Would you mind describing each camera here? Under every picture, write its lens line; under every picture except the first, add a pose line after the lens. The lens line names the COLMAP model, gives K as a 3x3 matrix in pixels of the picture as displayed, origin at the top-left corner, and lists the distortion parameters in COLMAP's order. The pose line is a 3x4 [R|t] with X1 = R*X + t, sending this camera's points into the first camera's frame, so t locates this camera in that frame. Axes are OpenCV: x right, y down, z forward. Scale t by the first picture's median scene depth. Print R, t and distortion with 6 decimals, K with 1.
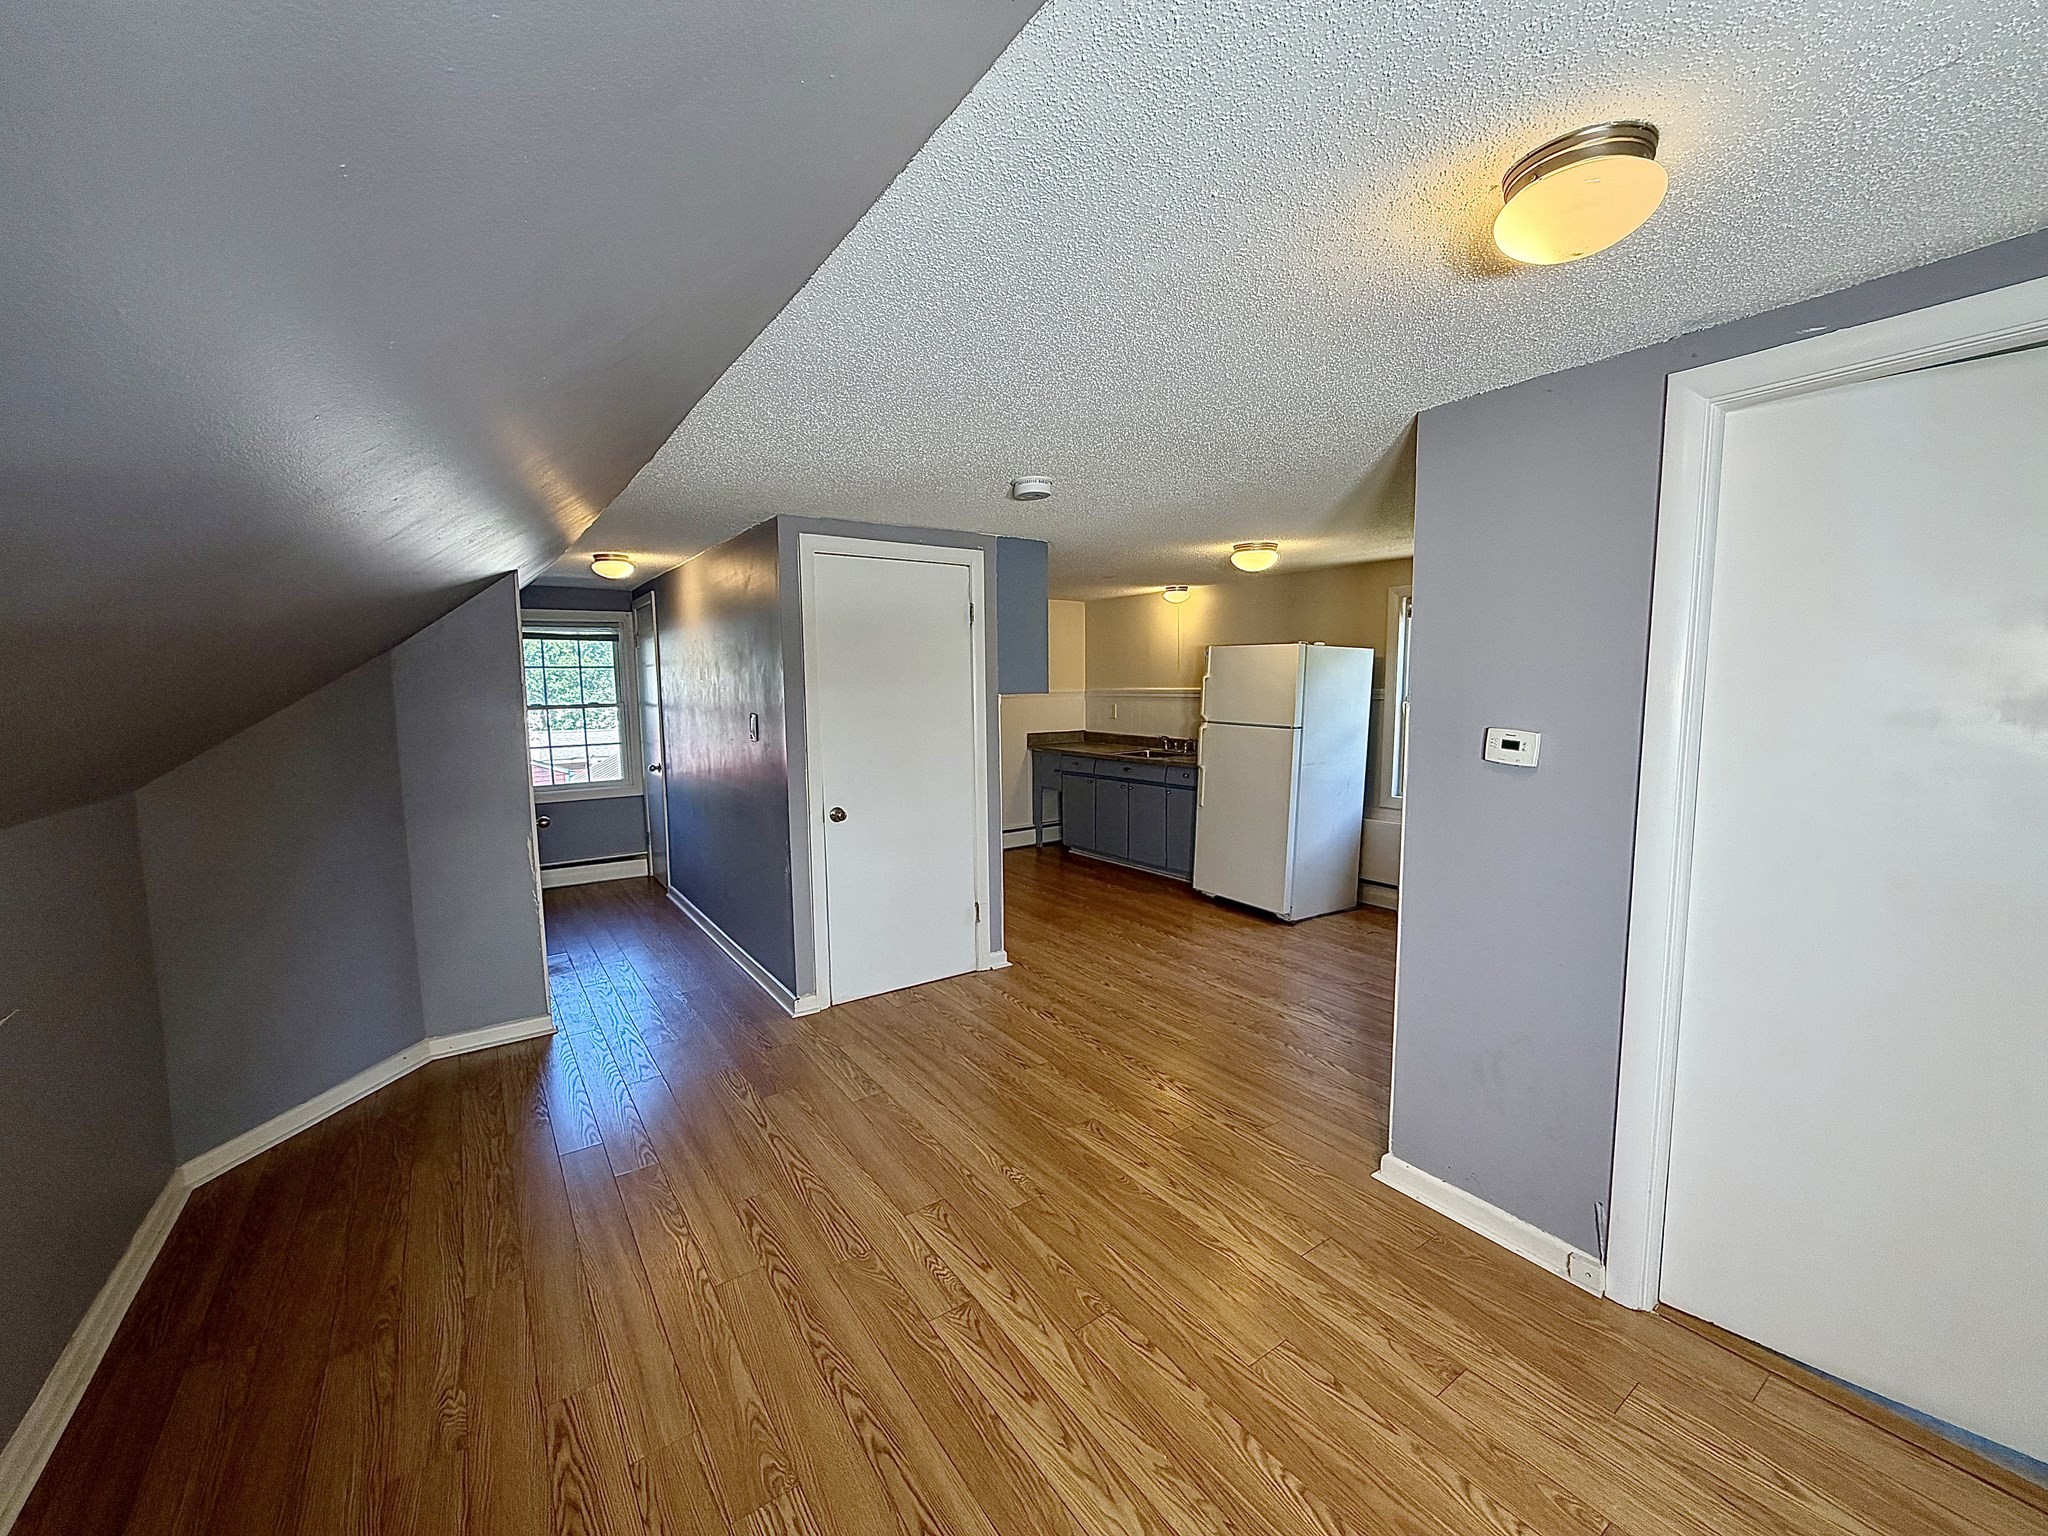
lens RADIAL K [[816.5, 0, 1032.3], [0, 816.5, 770.1], [0, 0, 1]] dist [-0.001194, -0.000119]
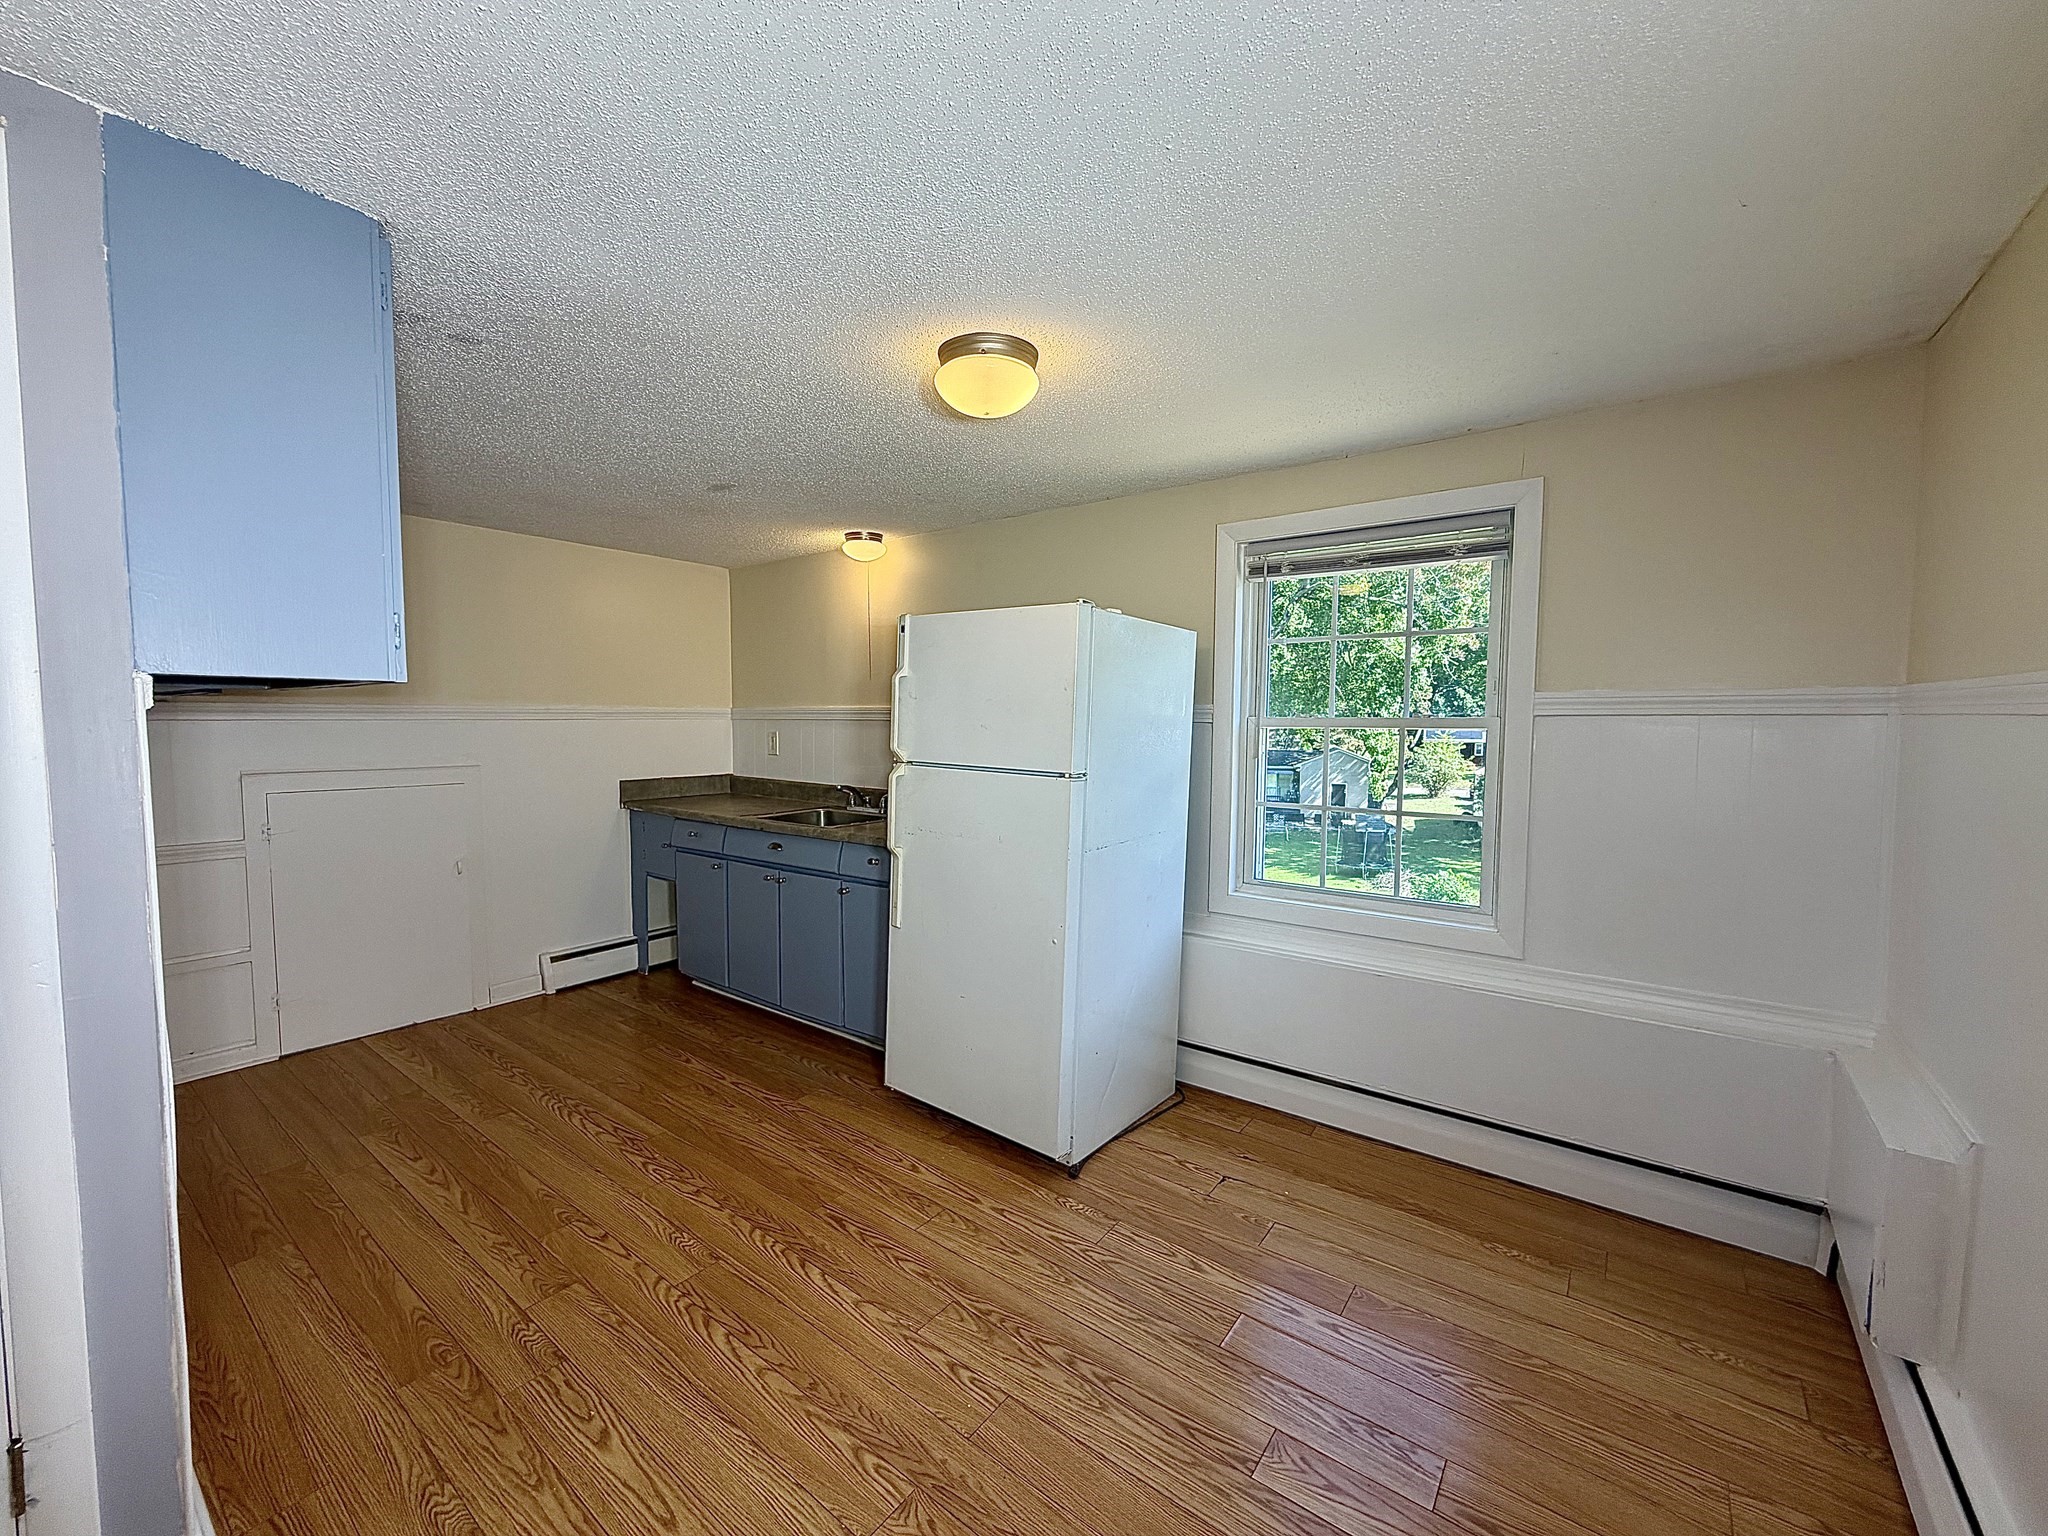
lens RADIAL K [[816.5, 0, 1032.3], [0, 816.5, 770.1], [0, 0, 1]] dist [-0.001194, -0.000119]
pose [[0.951821, -0.004535, 0.306622, 0.124922], [0.018176, 0.998967, -0.041645, -0.029806], [-0.306117, 0.045212, 0.950920, 0.459534]]
